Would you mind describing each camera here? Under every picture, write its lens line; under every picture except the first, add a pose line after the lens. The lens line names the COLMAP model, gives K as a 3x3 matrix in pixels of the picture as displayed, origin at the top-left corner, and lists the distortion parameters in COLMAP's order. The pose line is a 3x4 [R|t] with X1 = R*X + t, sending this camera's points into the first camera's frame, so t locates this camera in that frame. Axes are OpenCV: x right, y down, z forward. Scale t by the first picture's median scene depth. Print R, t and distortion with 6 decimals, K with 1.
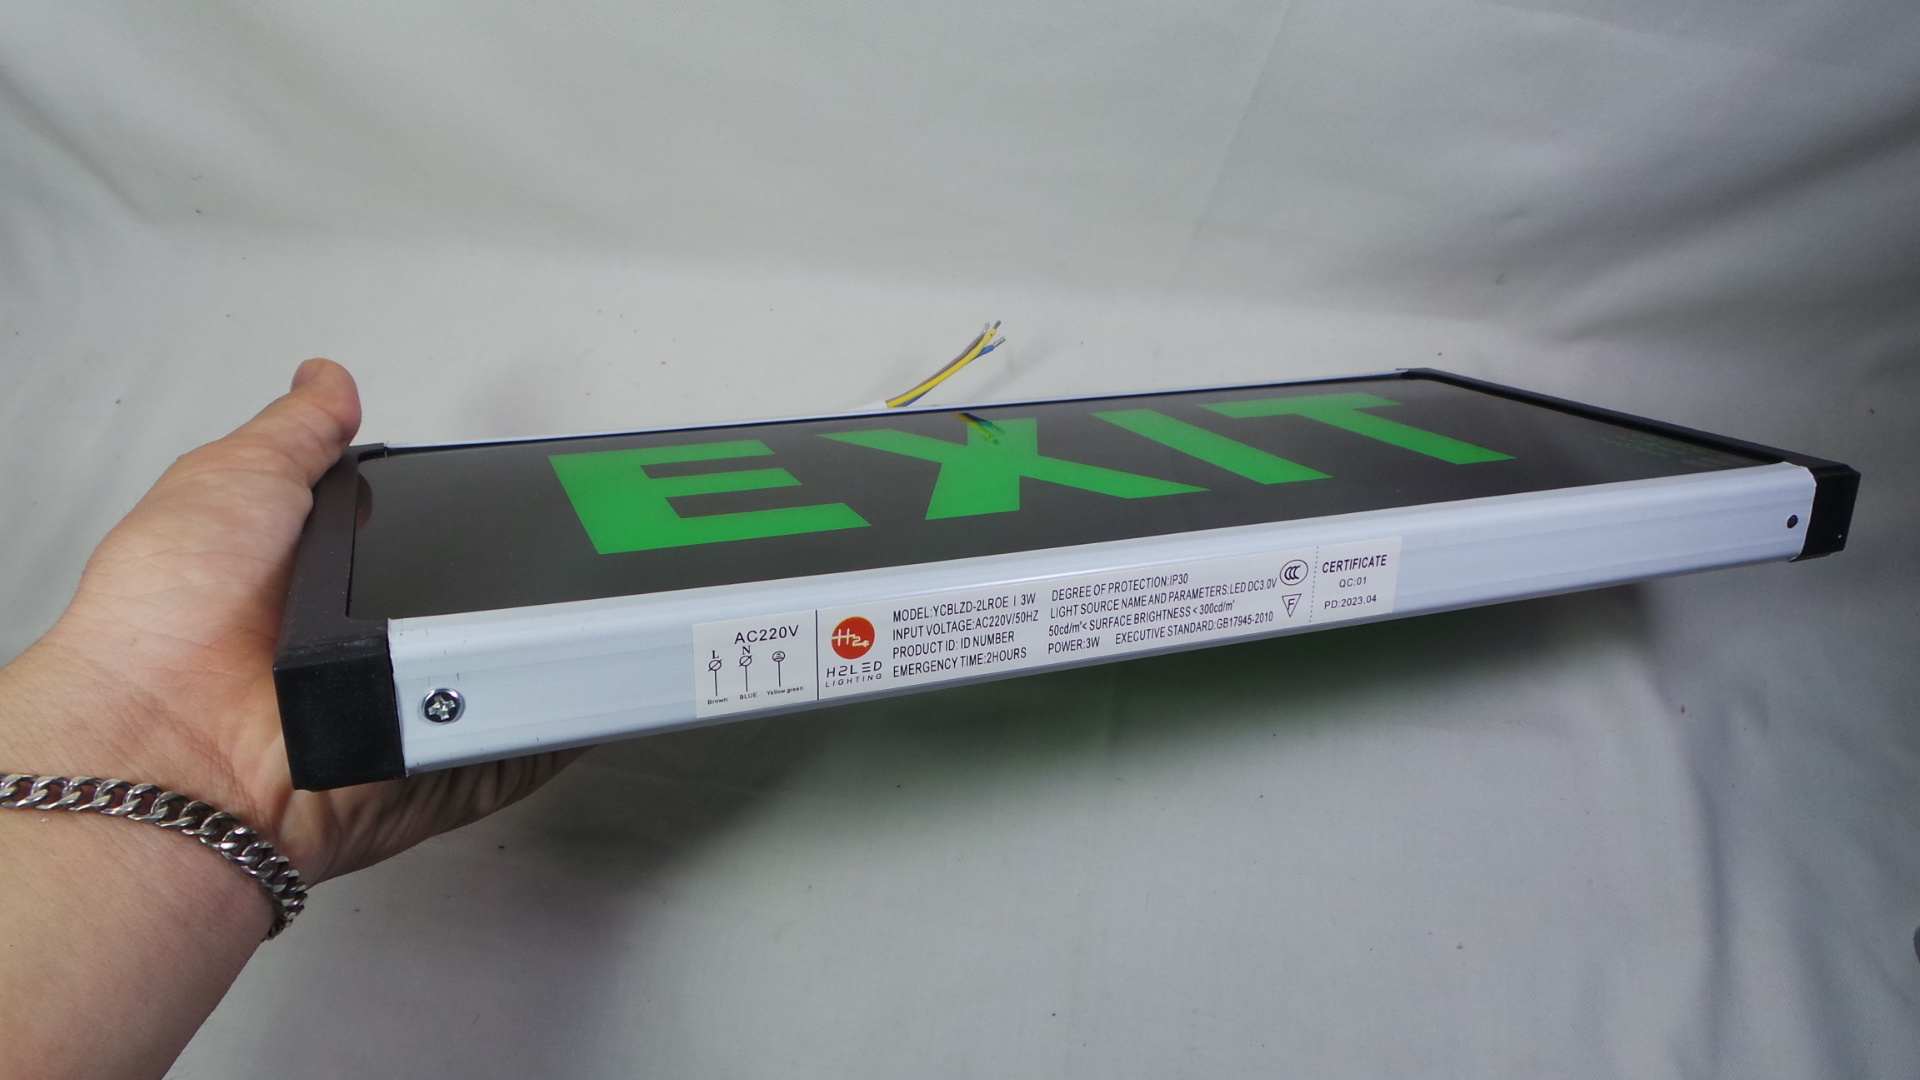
lens RADIAL K [[1301.3, 0, 953.3], [0, 1301.3, 539.6], [0, 0, 1]] dist [0.015214, -0.000399]
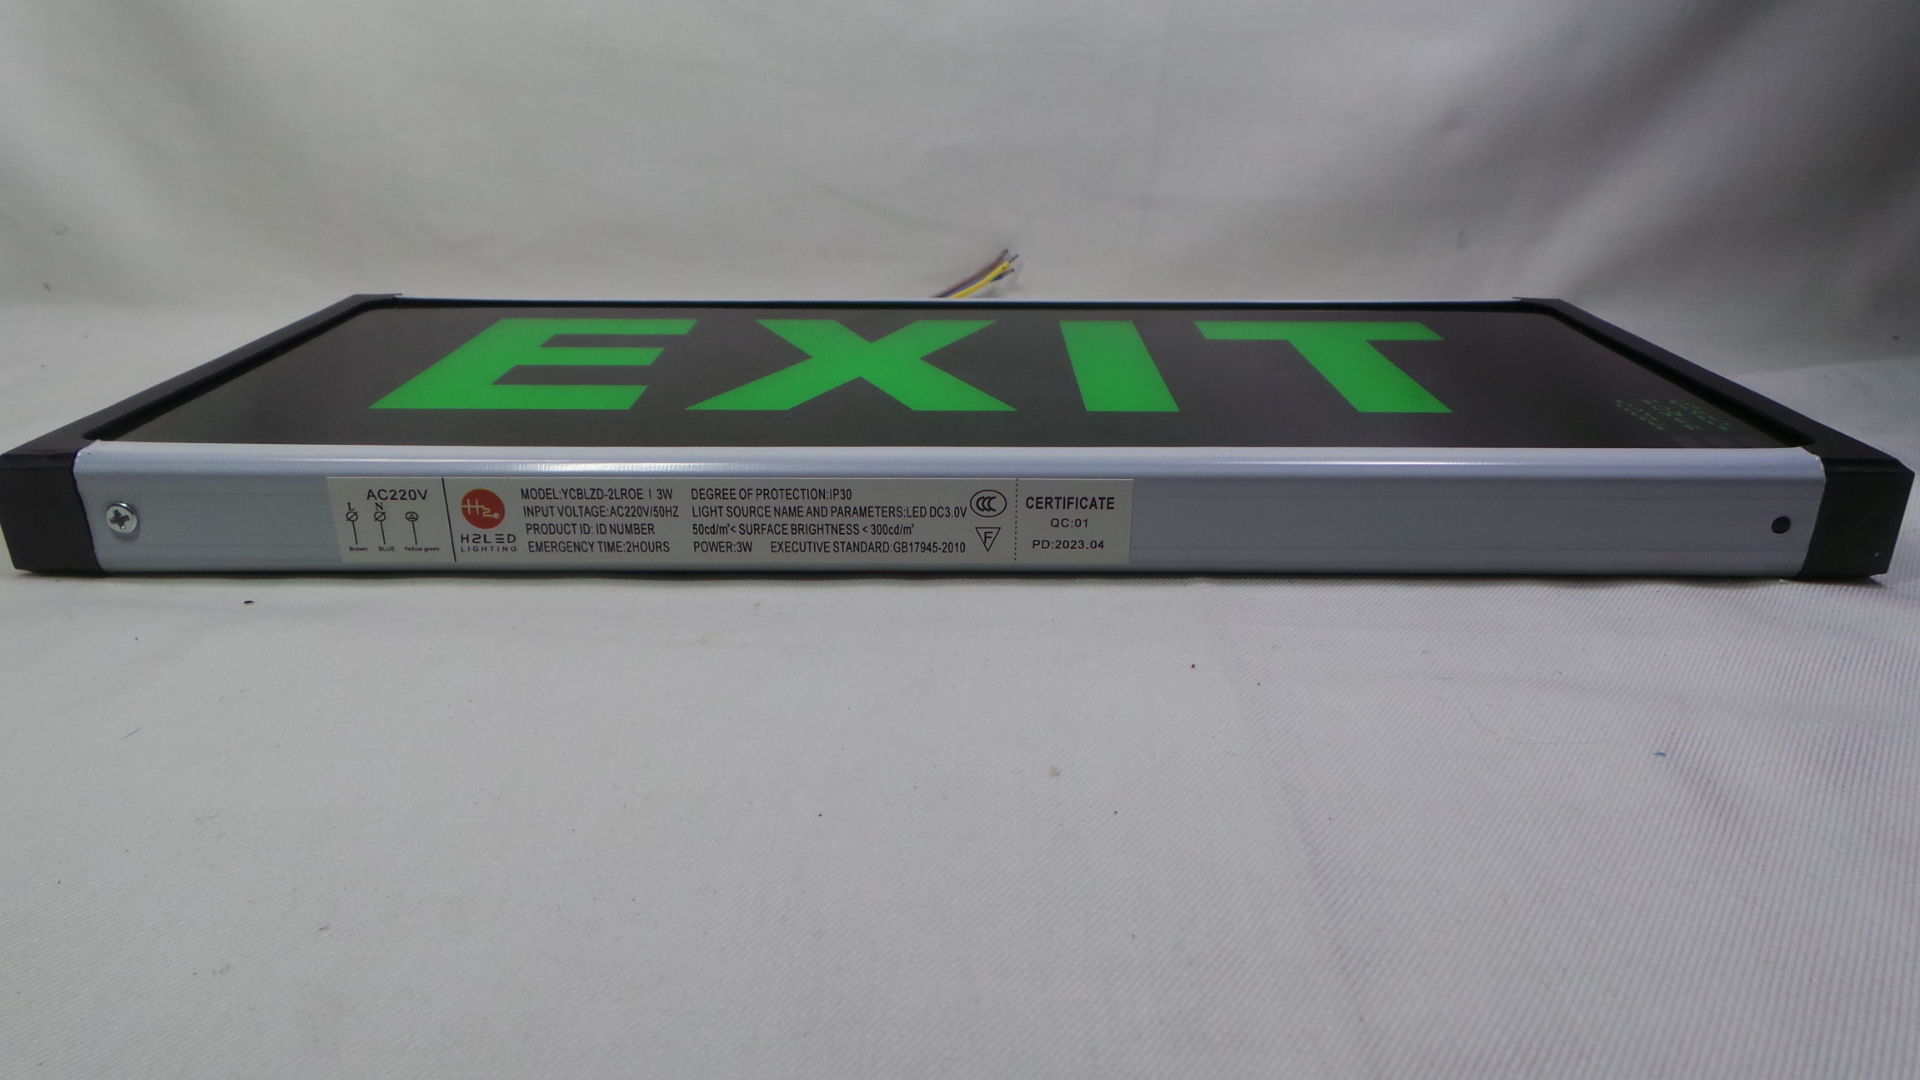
lens RADIAL K [[1301.3, 0, 953.3], [0, 1301.3, 539.6], [0, 0, 1]] dist [0.015214, -0.000399]
pose [[0.923142, 0.134887, -0.360020, 0.611455], [-0.102689, 0.988920, 0.107204, -0.048284], [0.370491, -0.061994, 0.926765, 0.151327]]
